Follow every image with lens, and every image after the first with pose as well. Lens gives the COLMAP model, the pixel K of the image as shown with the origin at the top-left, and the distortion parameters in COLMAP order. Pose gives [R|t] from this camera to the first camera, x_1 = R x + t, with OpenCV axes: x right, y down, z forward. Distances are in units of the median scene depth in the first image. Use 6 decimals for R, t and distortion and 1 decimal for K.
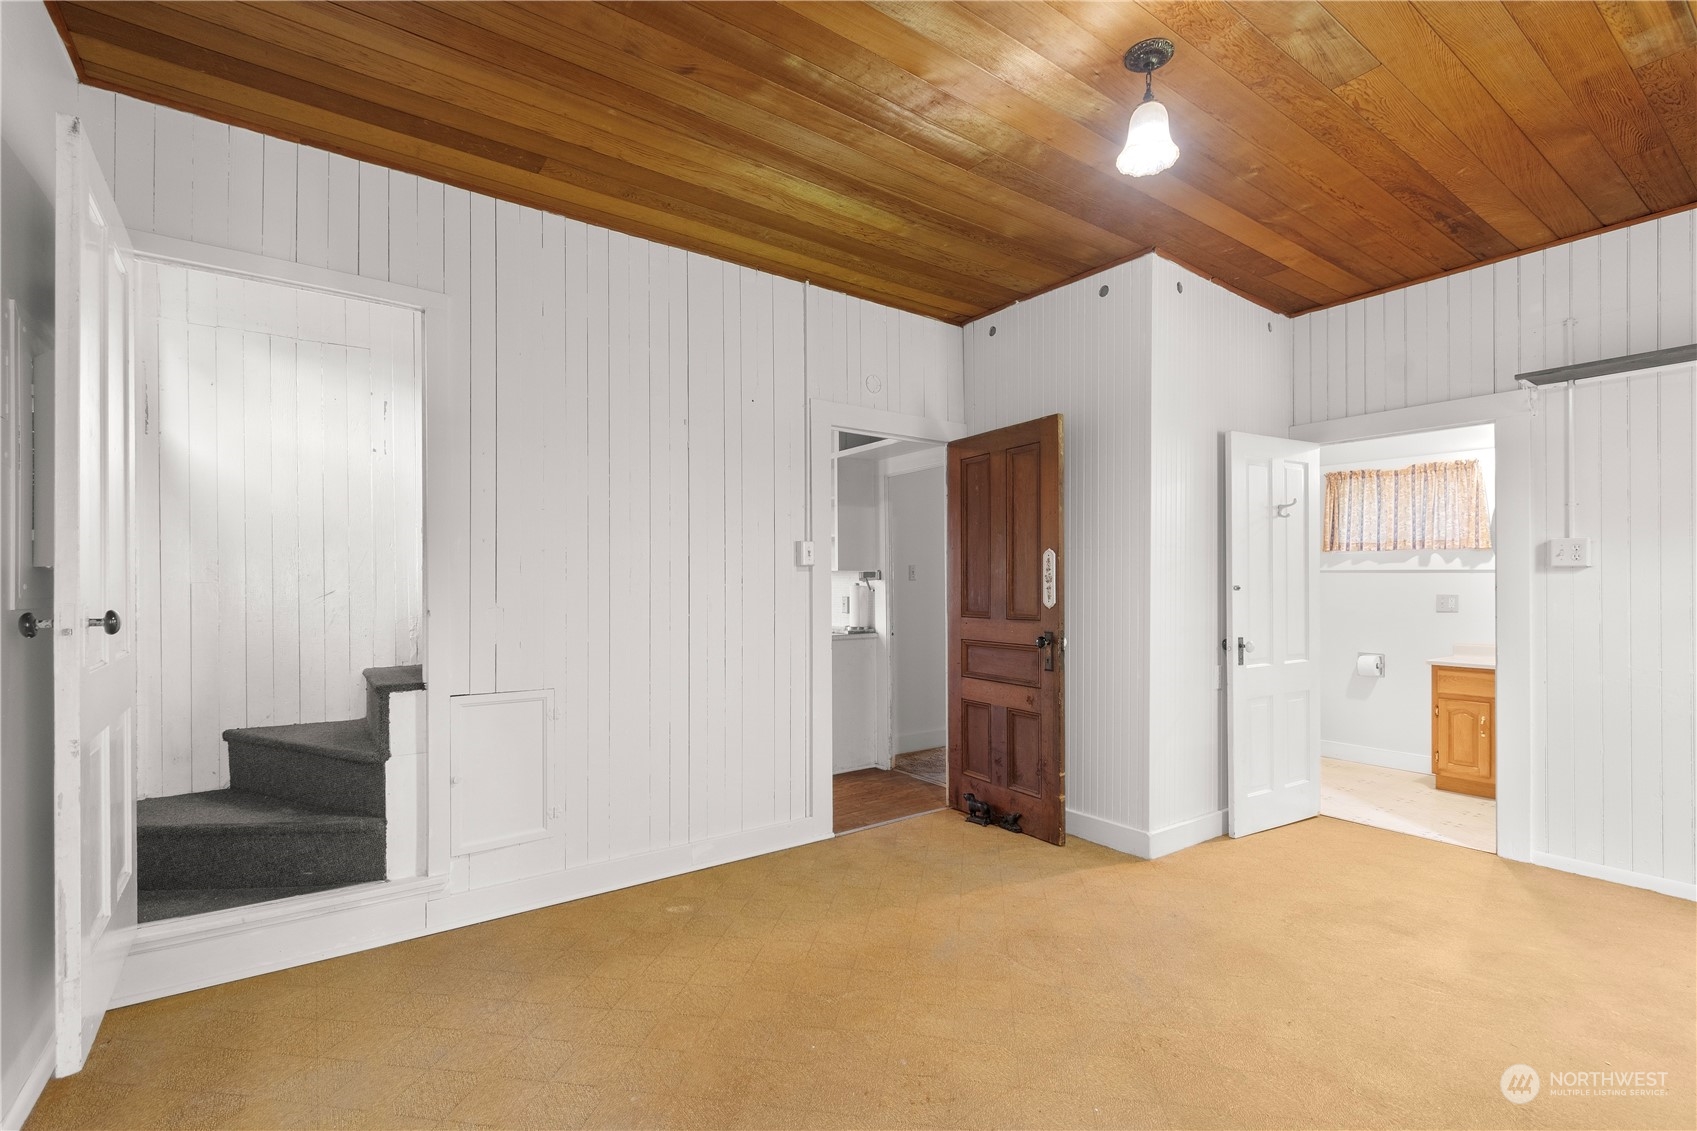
lens RADIAL K [[756.5, 0, 845.5], [0, 756.5, 576.4], [0, 0, 1]] dist [0.003791, 0.000760]
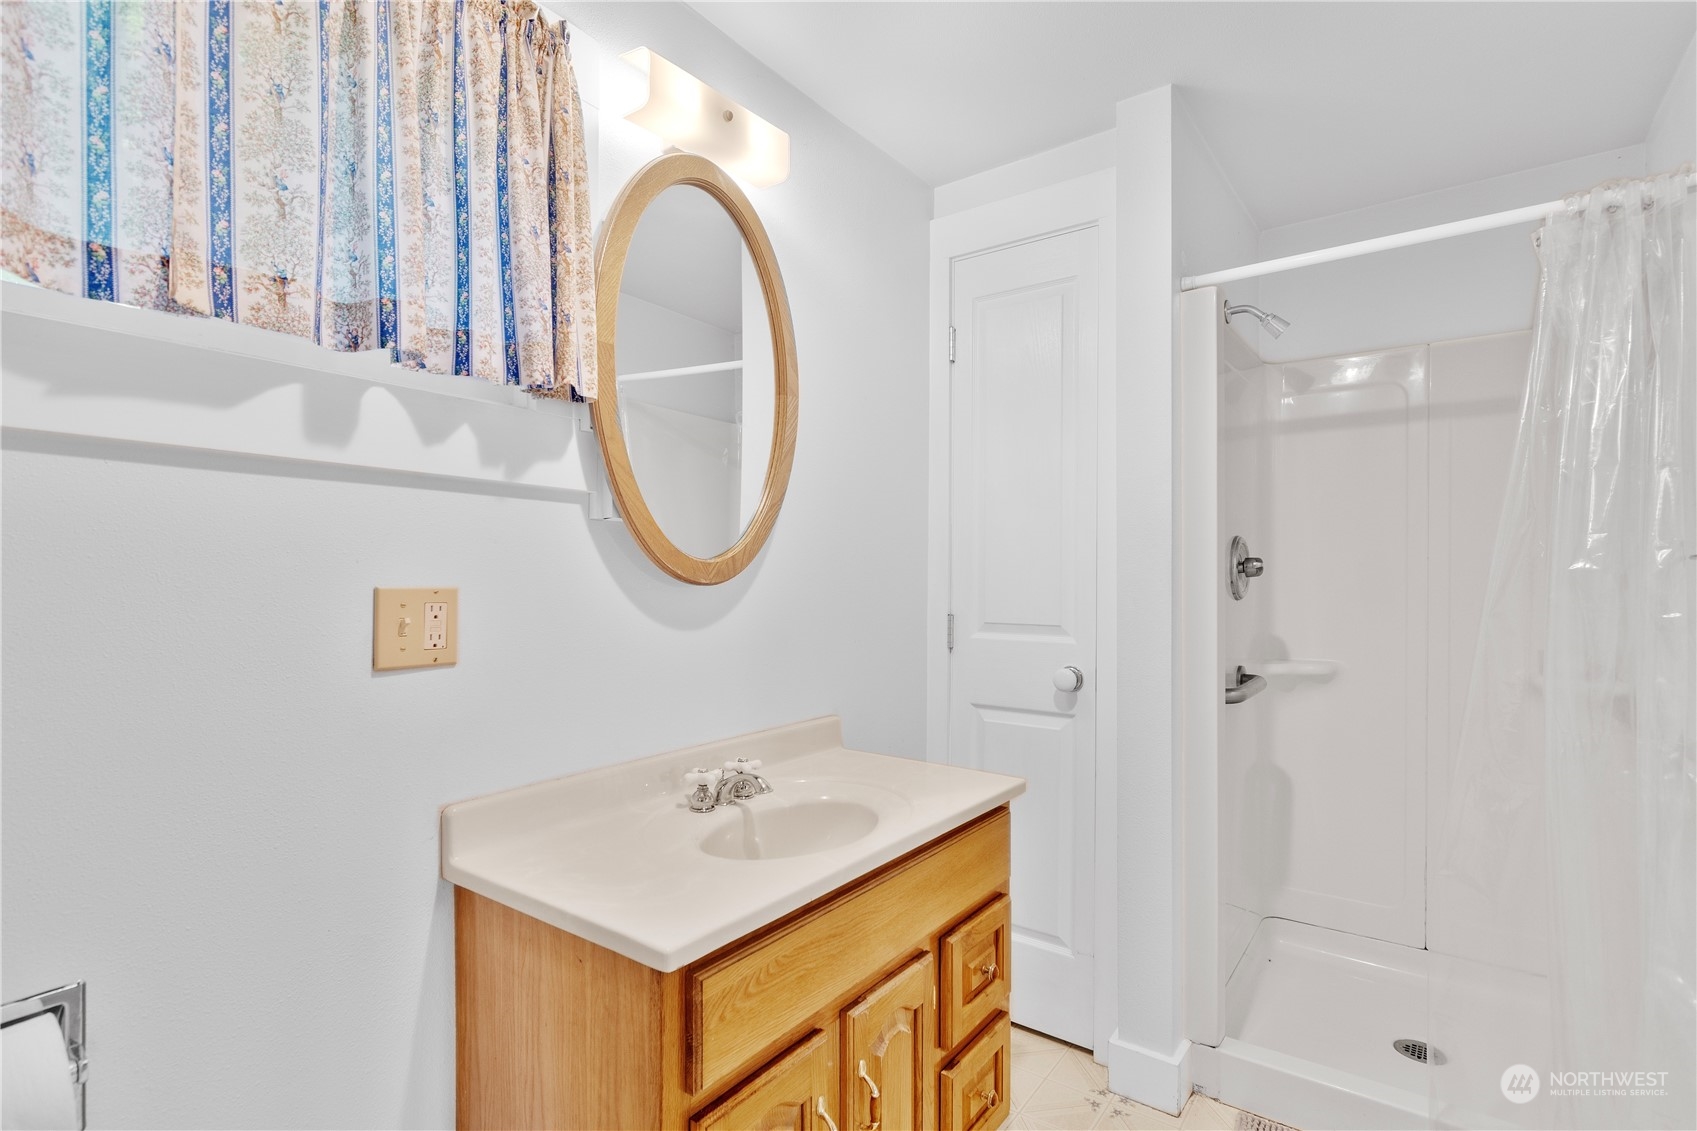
lens RADIAL K [[804.4, 0, 848.0], [0, 804.4, 569.9], [0, 0, 1]] dist [0.004856, 0.000733]
pose [[-0.308787, 0.003443, 0.951125, 0.539121], [-0.006184, 0.999965, -0.005628, 0.019145], [-0.951111, -0.007619, -0.308754, 0.957575]]
